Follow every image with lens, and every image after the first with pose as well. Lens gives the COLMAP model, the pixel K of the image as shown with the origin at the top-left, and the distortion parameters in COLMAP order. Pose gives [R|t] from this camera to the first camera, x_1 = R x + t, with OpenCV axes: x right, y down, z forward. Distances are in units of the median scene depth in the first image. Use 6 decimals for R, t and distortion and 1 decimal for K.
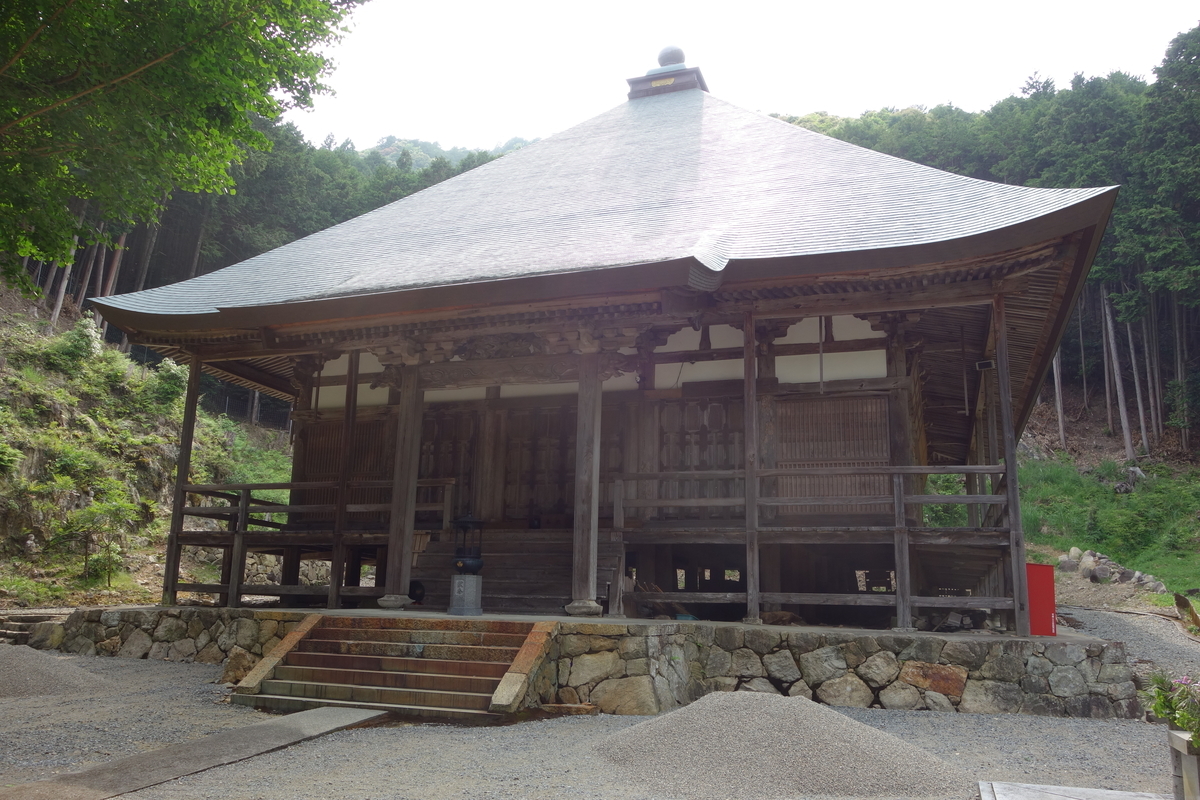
lens RADIAL K [[918.8, 0, 598.8], [0, 918.8, 398.2], [0, 0, 1]] dist [0.003383, 0.000019]
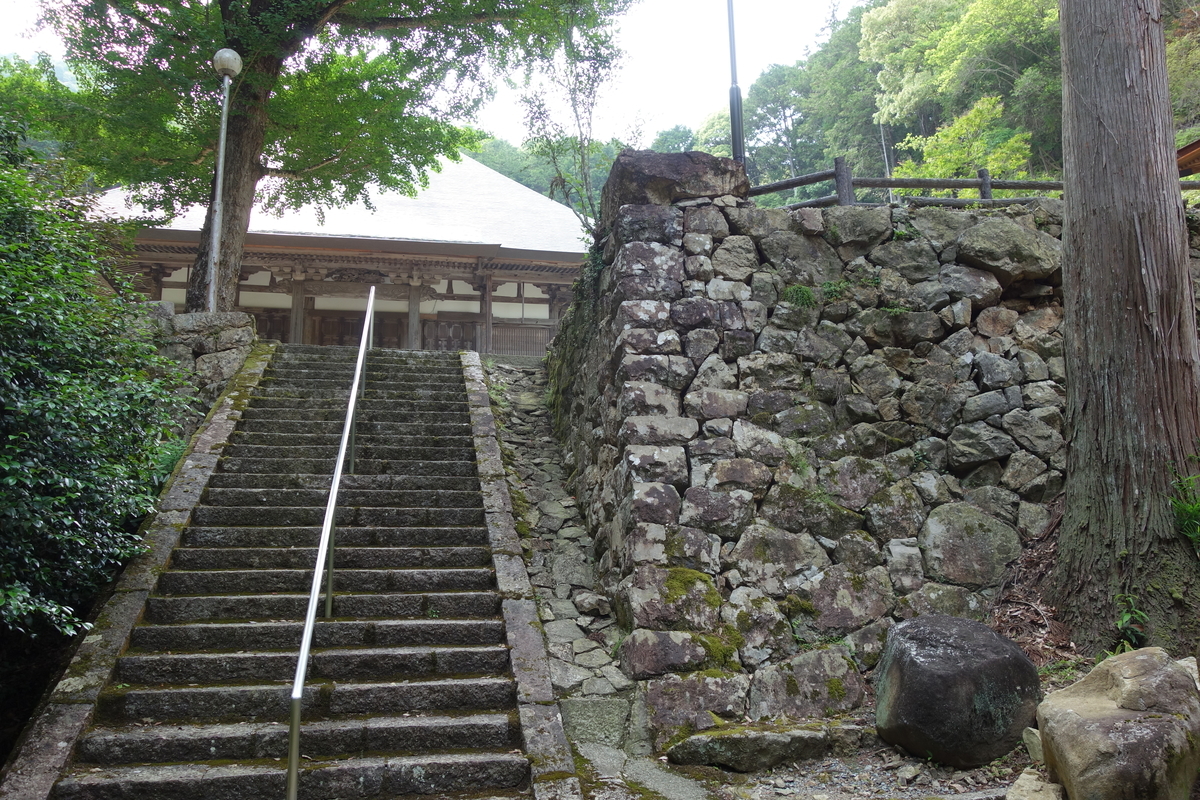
lens RADIAL K [[918.8, 0, 600.6], [0, 918.8, 401.8], [0, 0, 1]] dist [0.003383, 0.000019]
pose [[0.875988, 0.064913, 0.477944, -0.465786], [-0.078407, 0.996887, 0.008313, 0.117585], [-0.475917, -0.044756, 0.878351, -0.681393]]
